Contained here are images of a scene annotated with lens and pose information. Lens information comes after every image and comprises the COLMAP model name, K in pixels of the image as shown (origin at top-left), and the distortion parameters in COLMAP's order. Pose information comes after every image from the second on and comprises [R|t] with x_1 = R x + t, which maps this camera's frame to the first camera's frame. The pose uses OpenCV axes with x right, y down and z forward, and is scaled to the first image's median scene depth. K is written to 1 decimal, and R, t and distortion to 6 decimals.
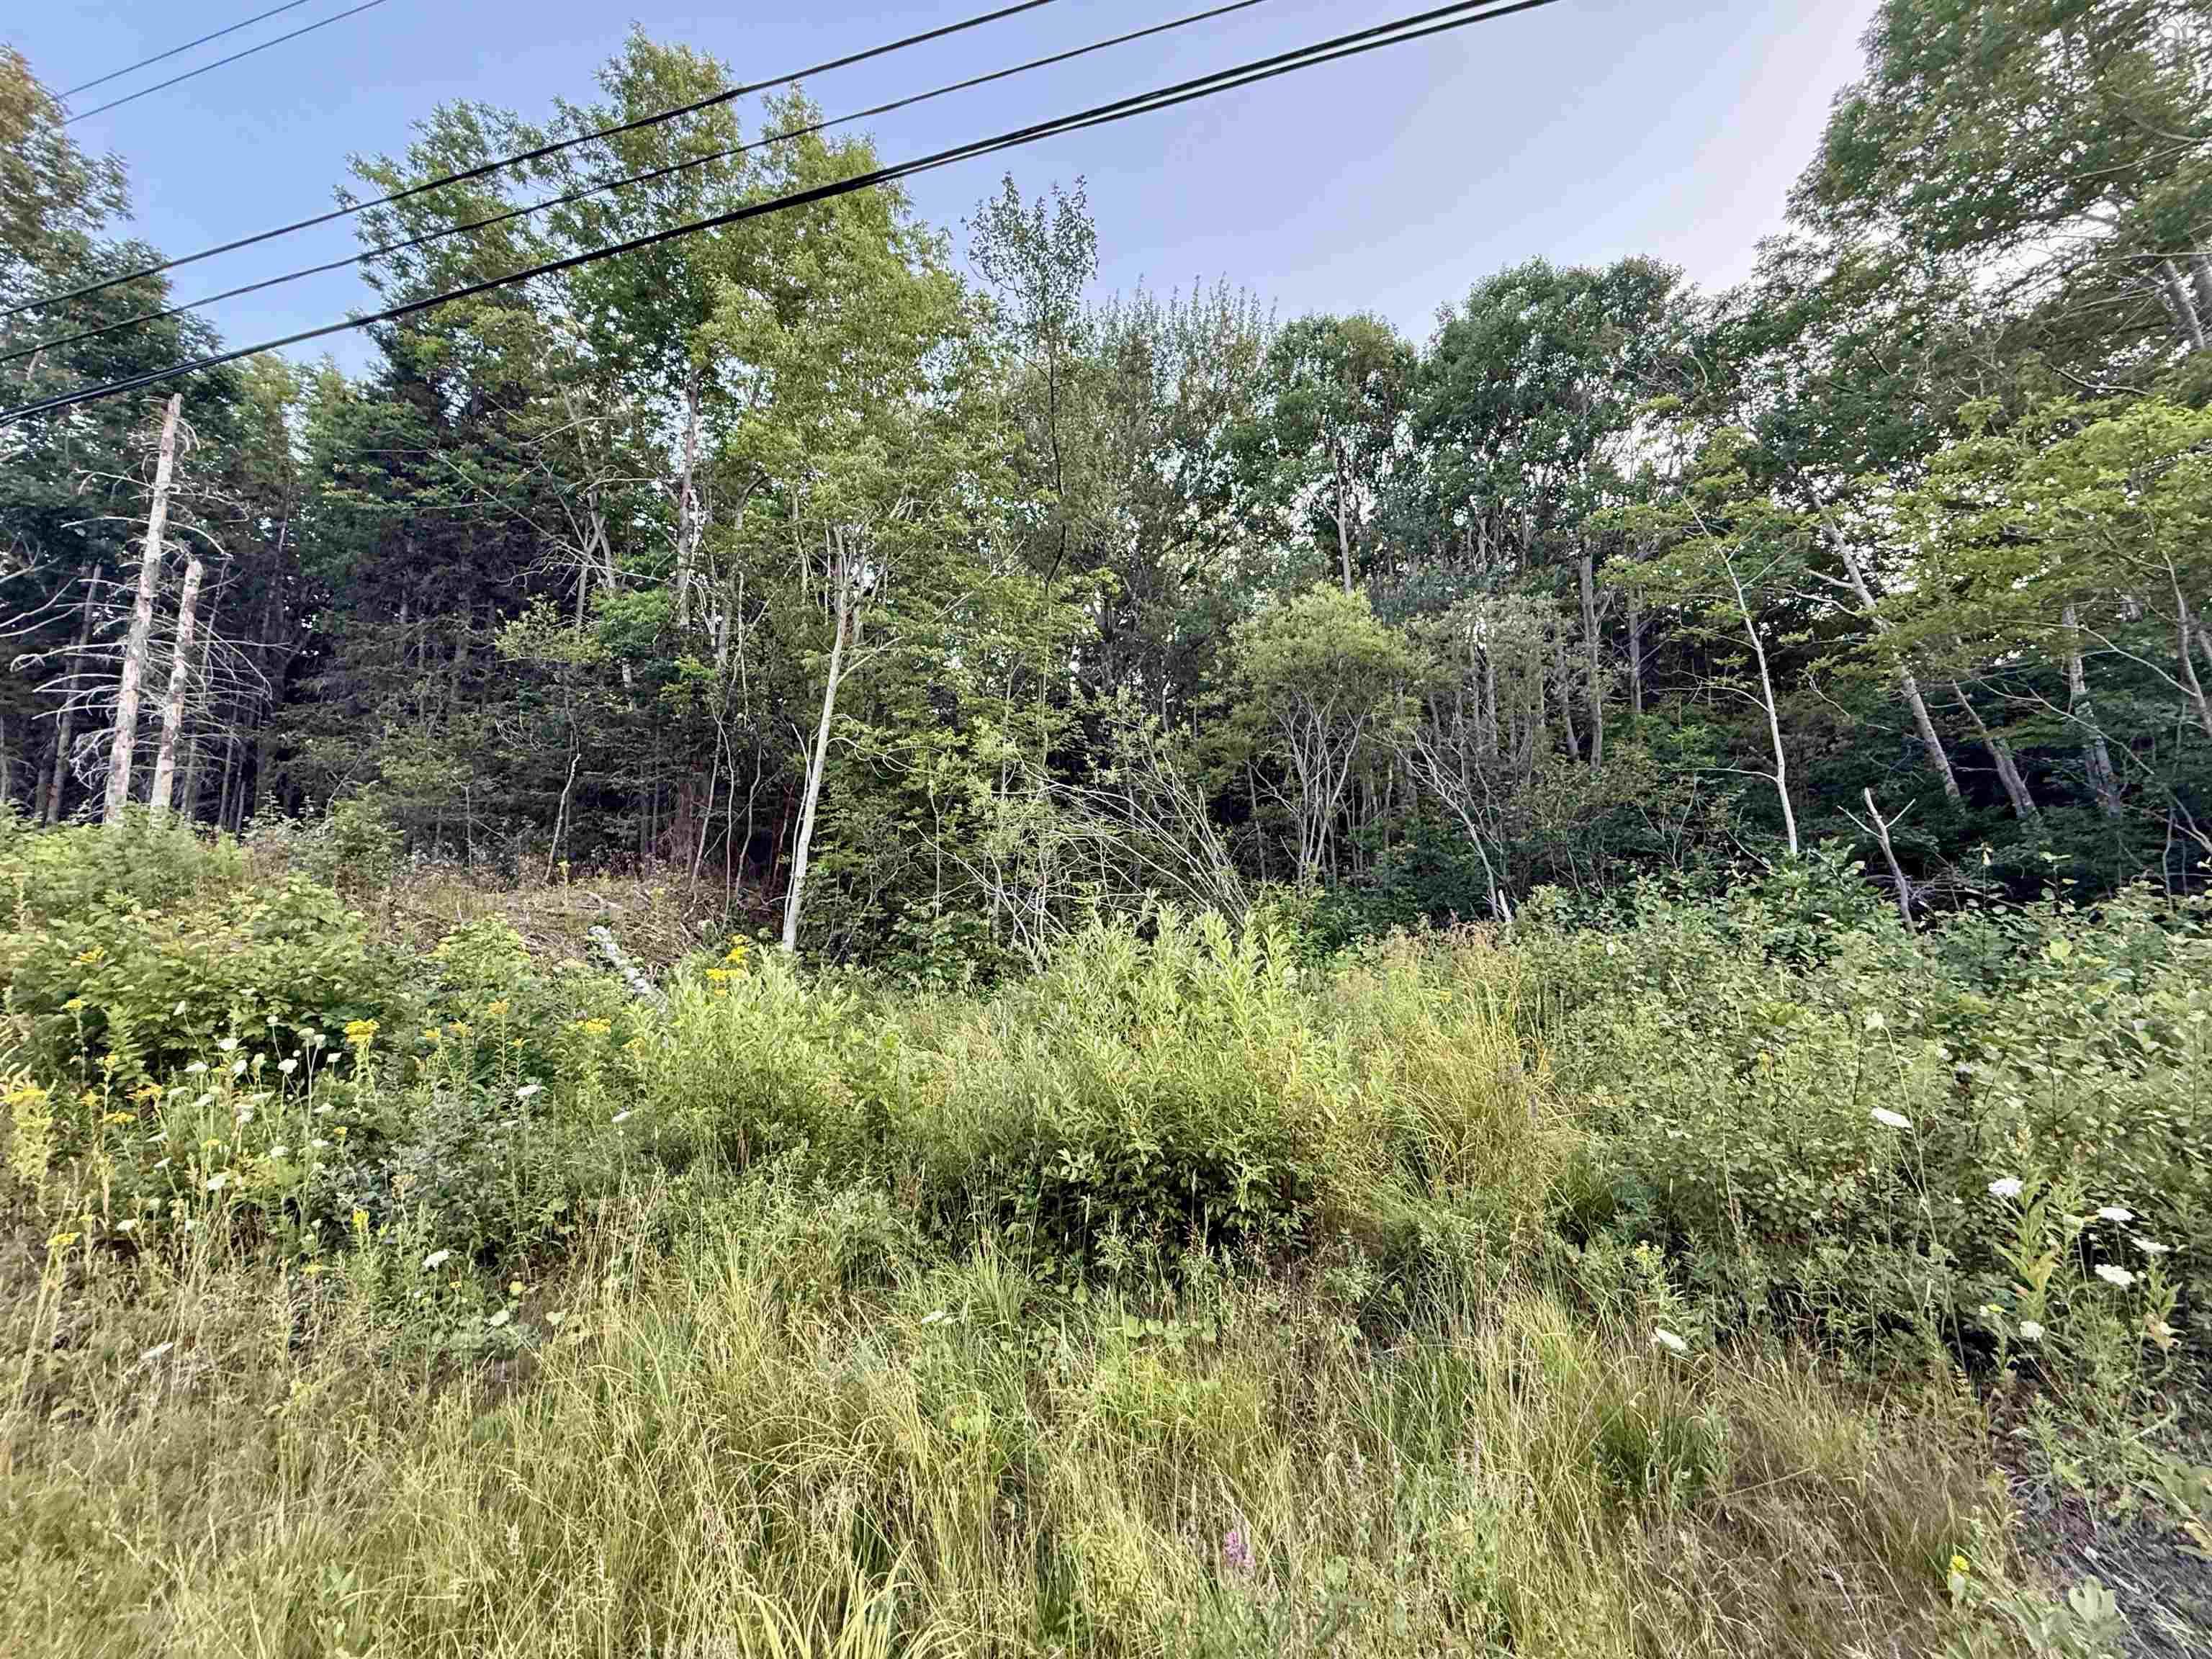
lens RADIAL K [[889.3, 0, 1101.9], [0, 889.3, 832.0], [0, 0, 1]] dist [-0.001901, -0.000551]
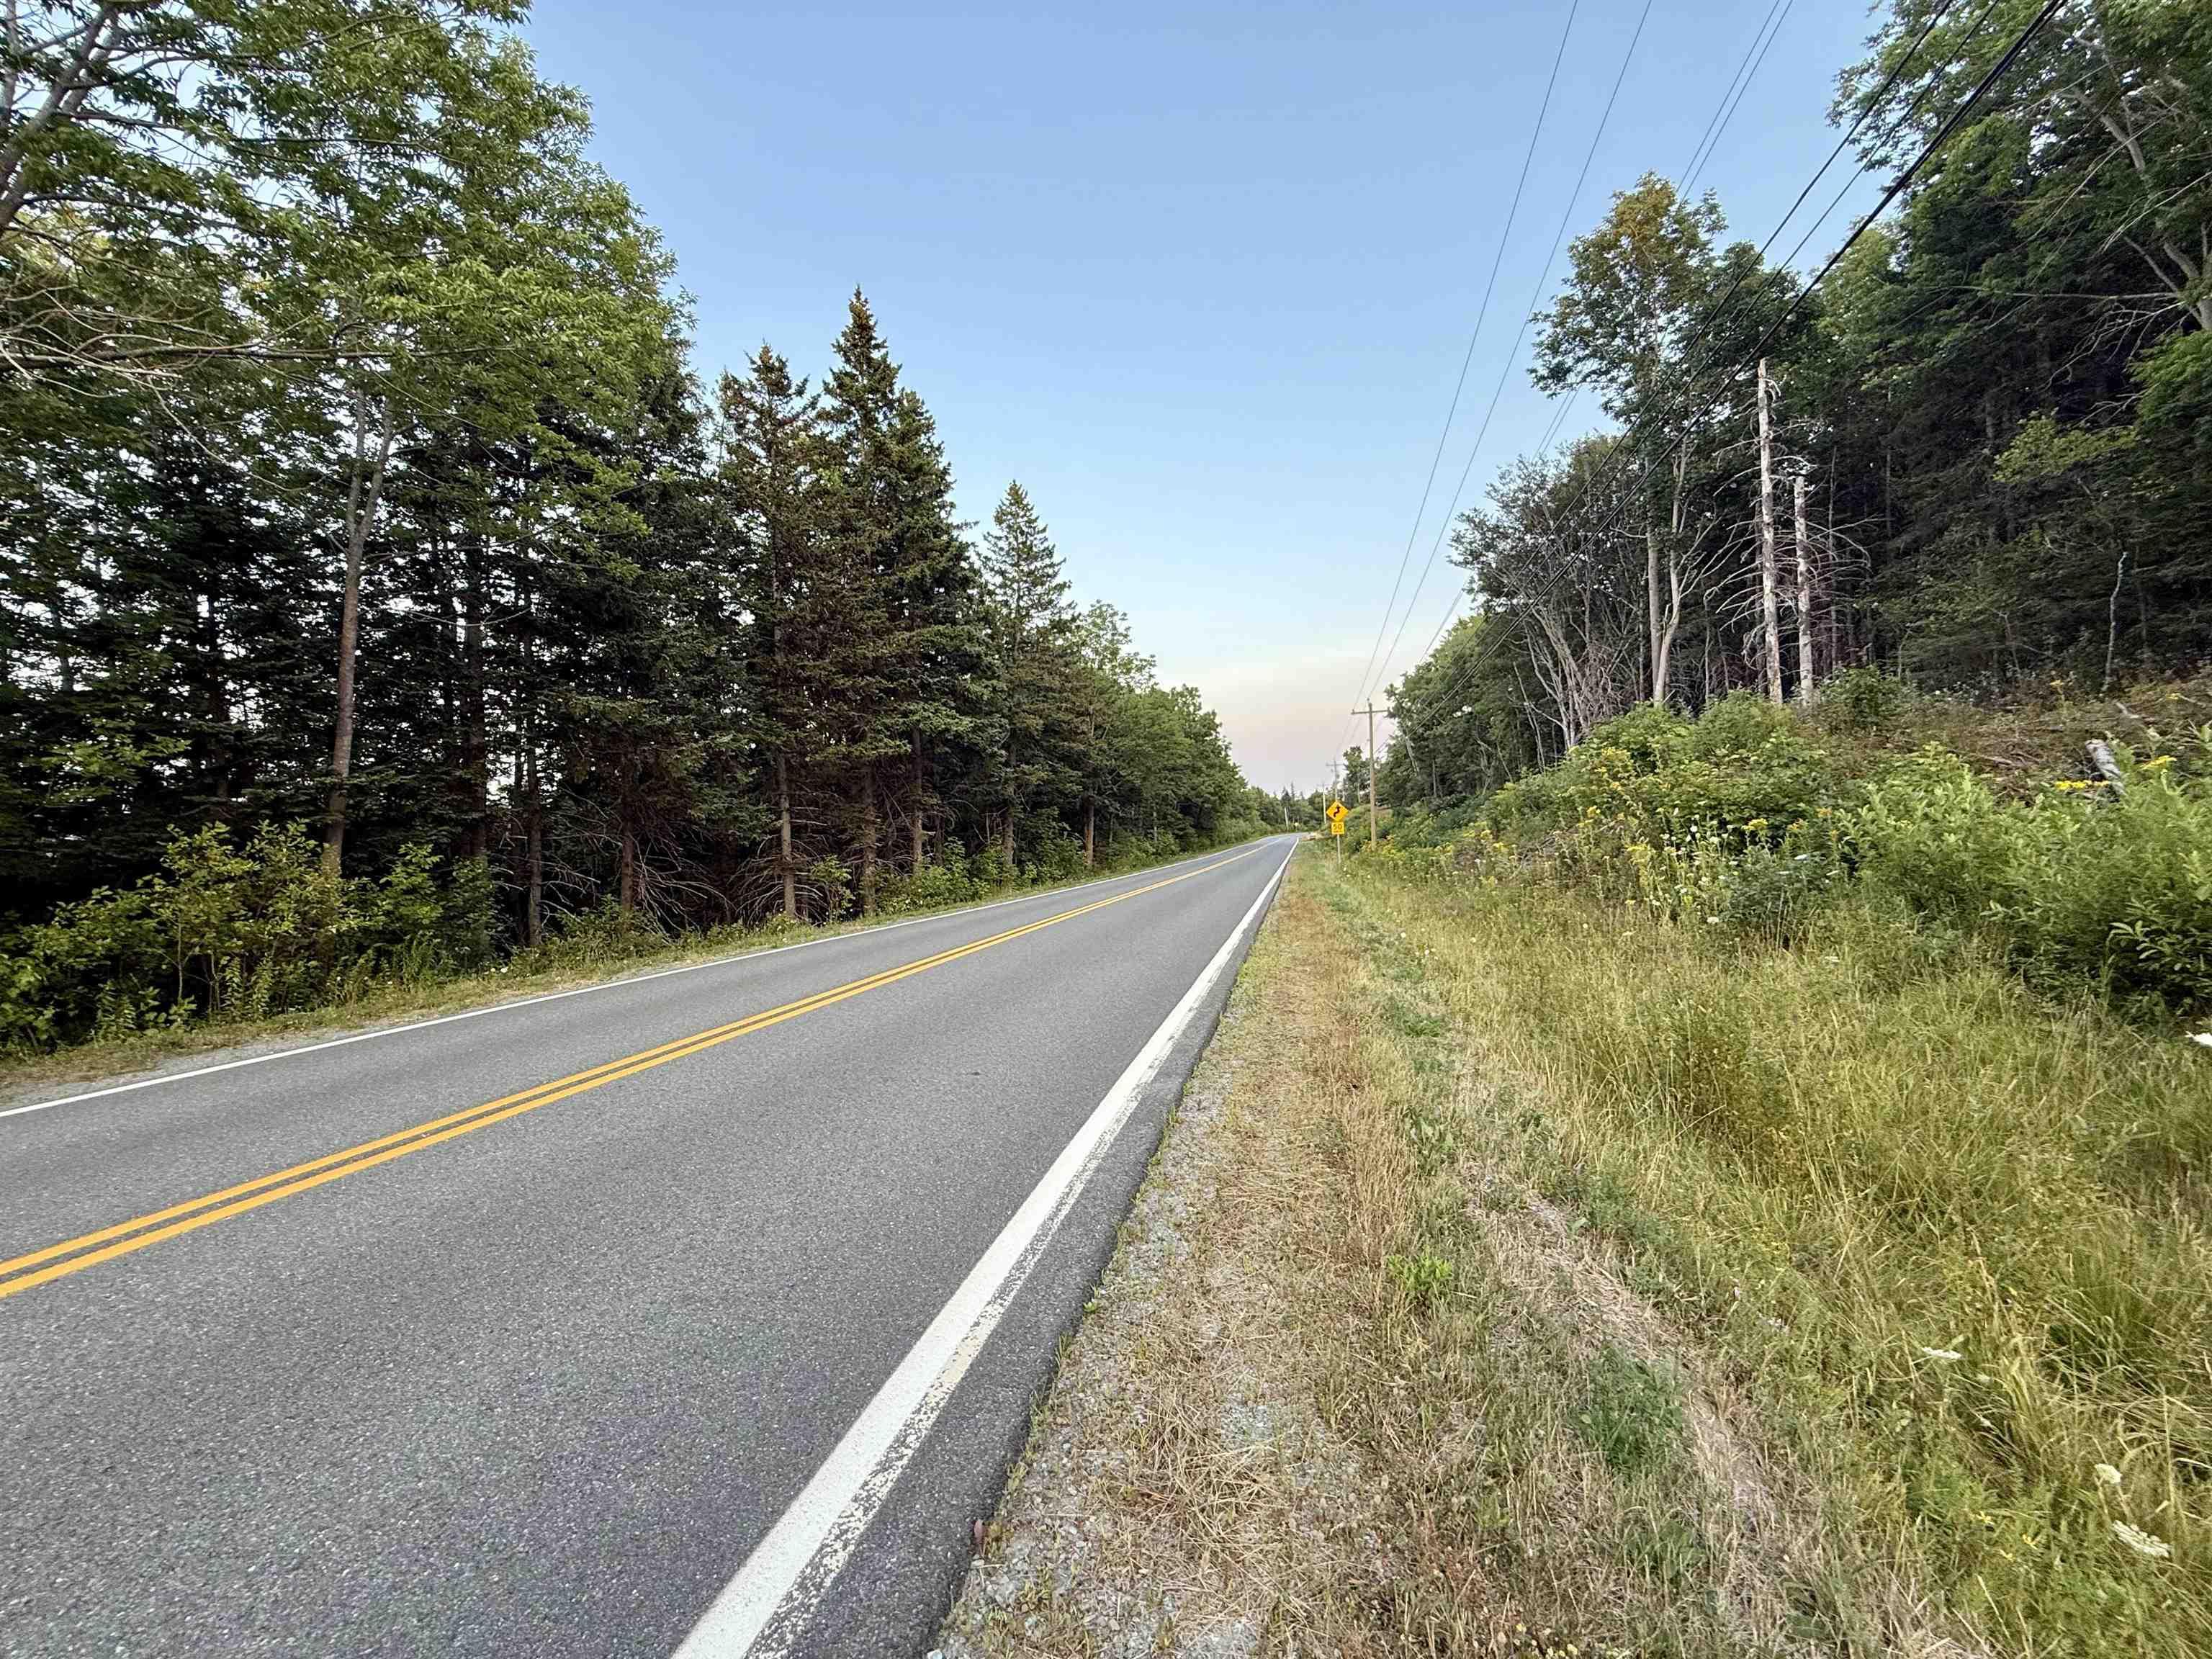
lens RADIAL K [[889.3, 0, 1104.2], [0, 889.3, 824.6], [0, 0, 1]] dist [-0.001901, -0.000551]
pose [[0.010629, 0.006027, -0.999925, 0.374187], [0.176940, 0.984191, 0.007813, 0.001023], [0.984164, -0.177010, 0.009394, -0.132354]]
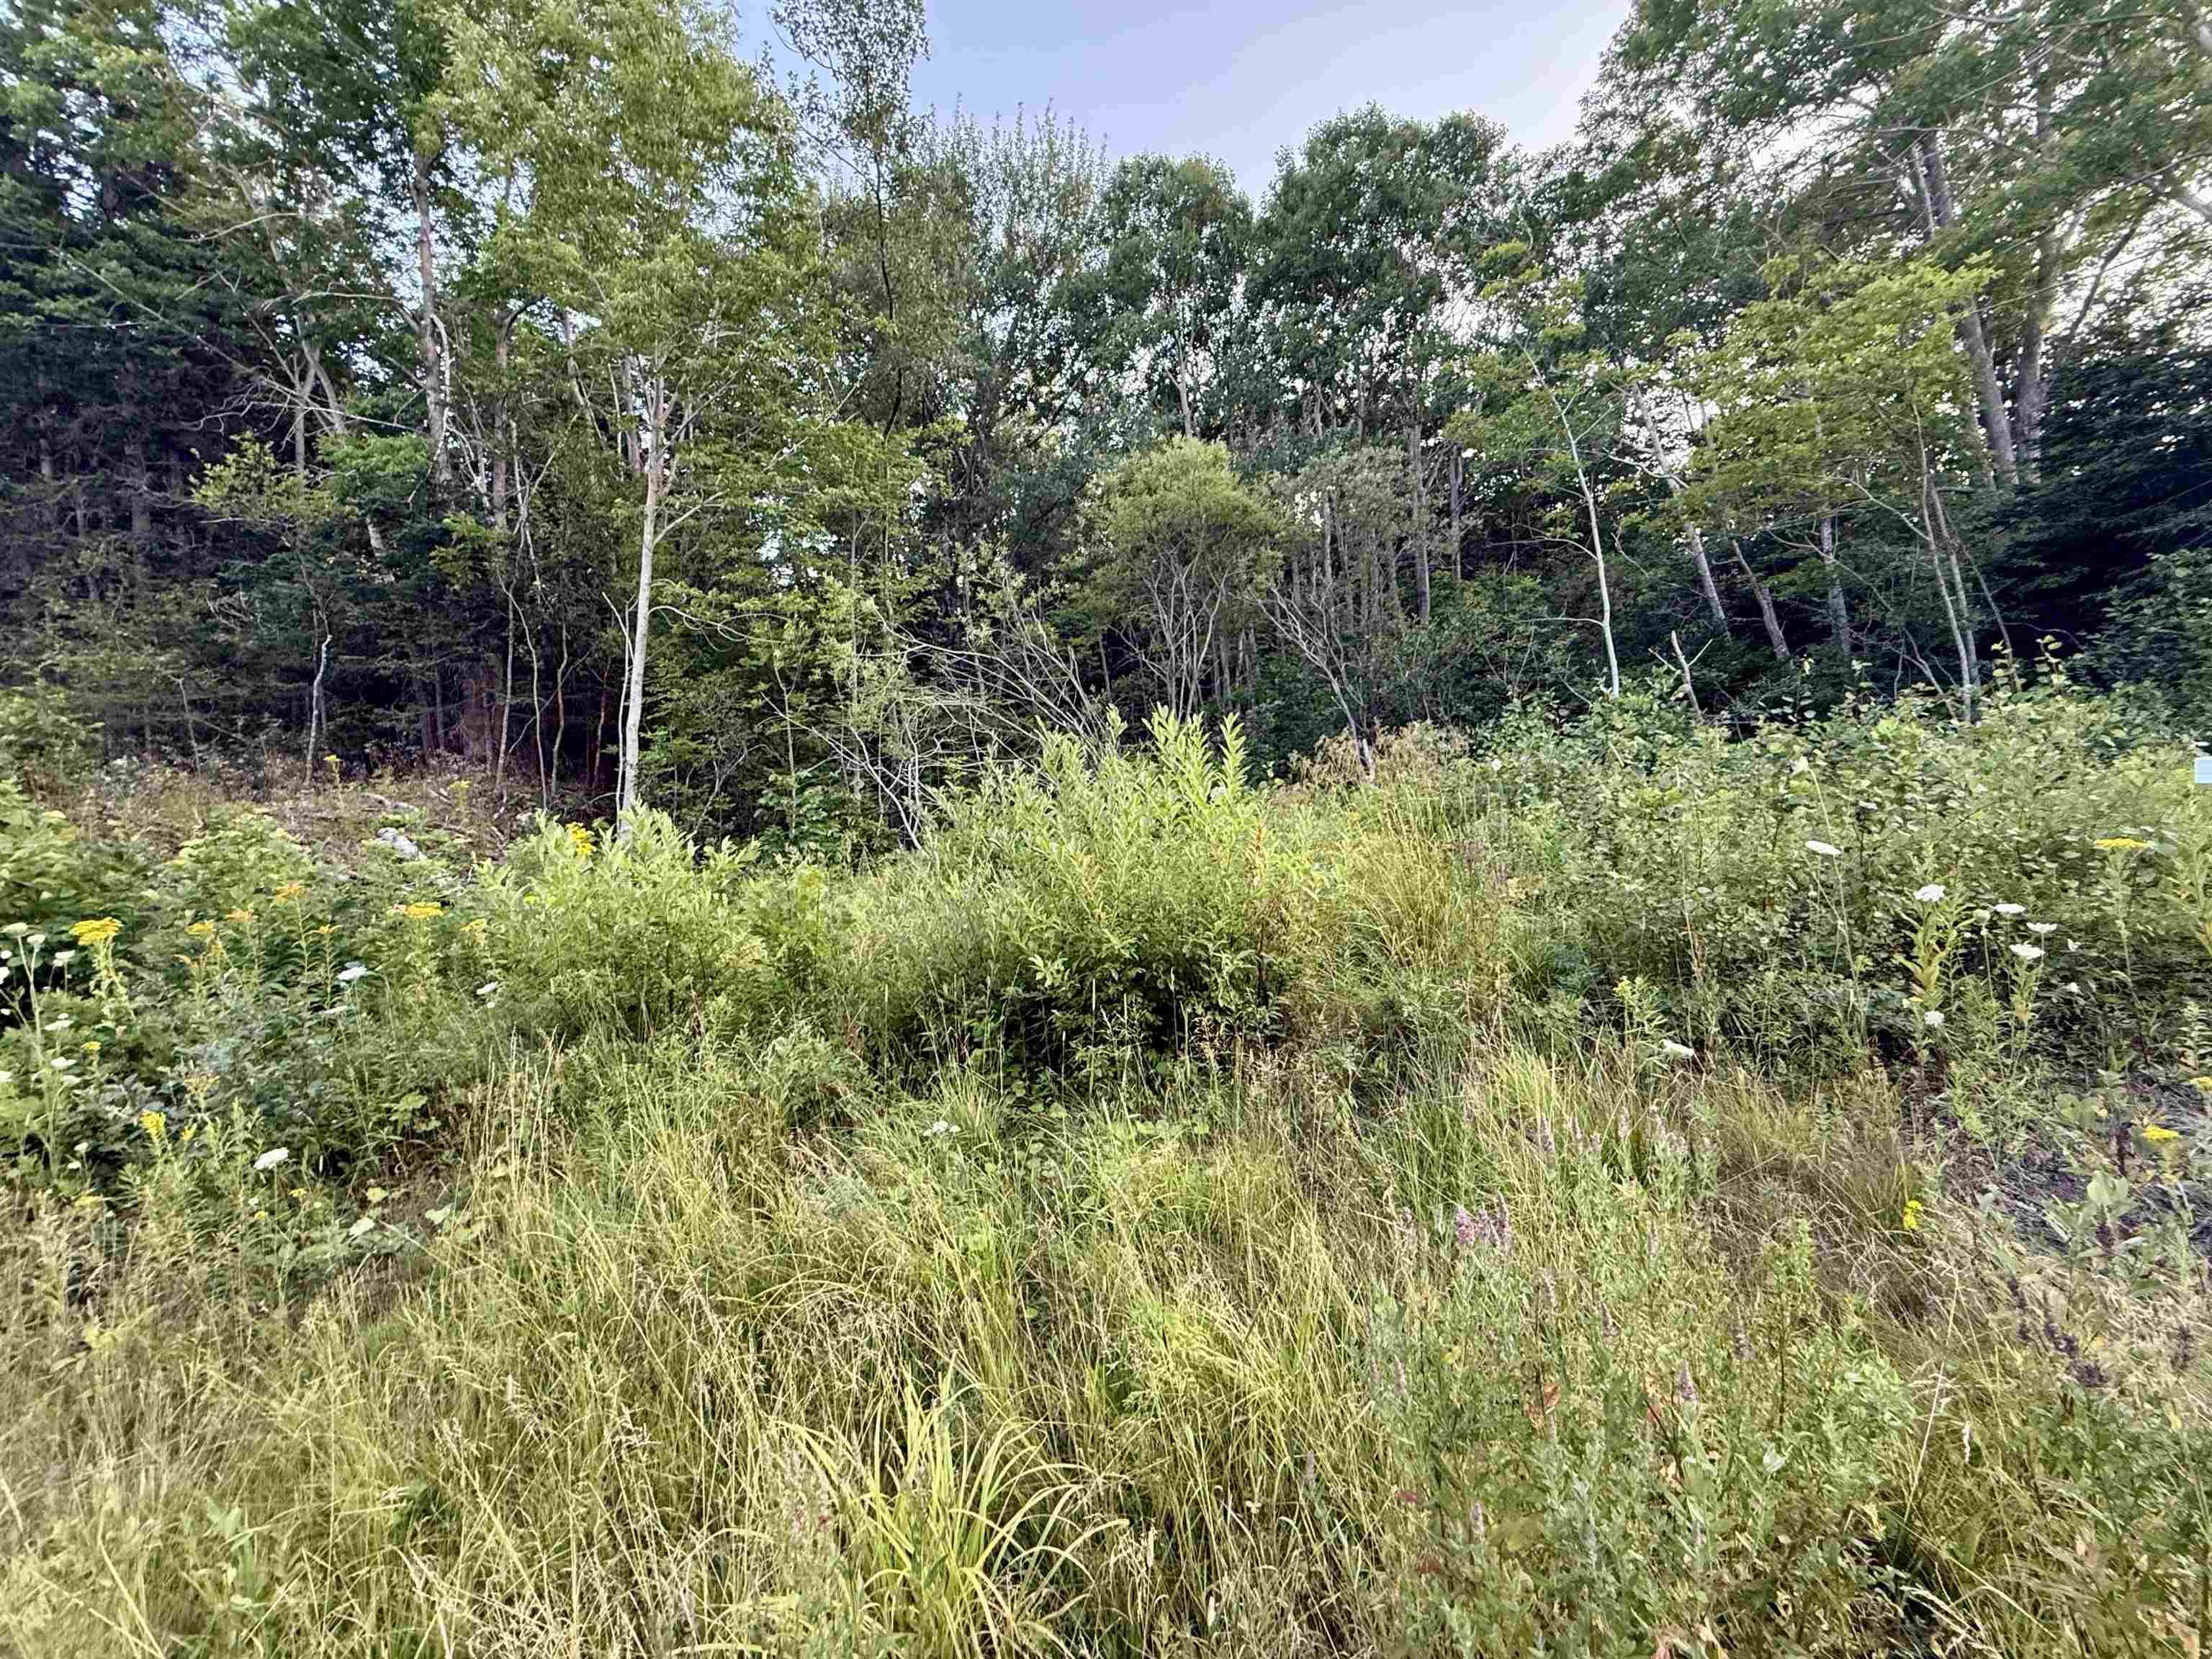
lens RADIAL K [[889.3, 0, 1110.8], [0, 889.3, 829.8], [0, 0, 1]] dist [-0.001901, -0.000551]
pose [[0.981091, -0.063258, 0.182920, -0.032692], [0.042322, 0.992327, 0.116176, 0.030736], [-0.188865, -0.106238, 0.976239, 0.025877]]
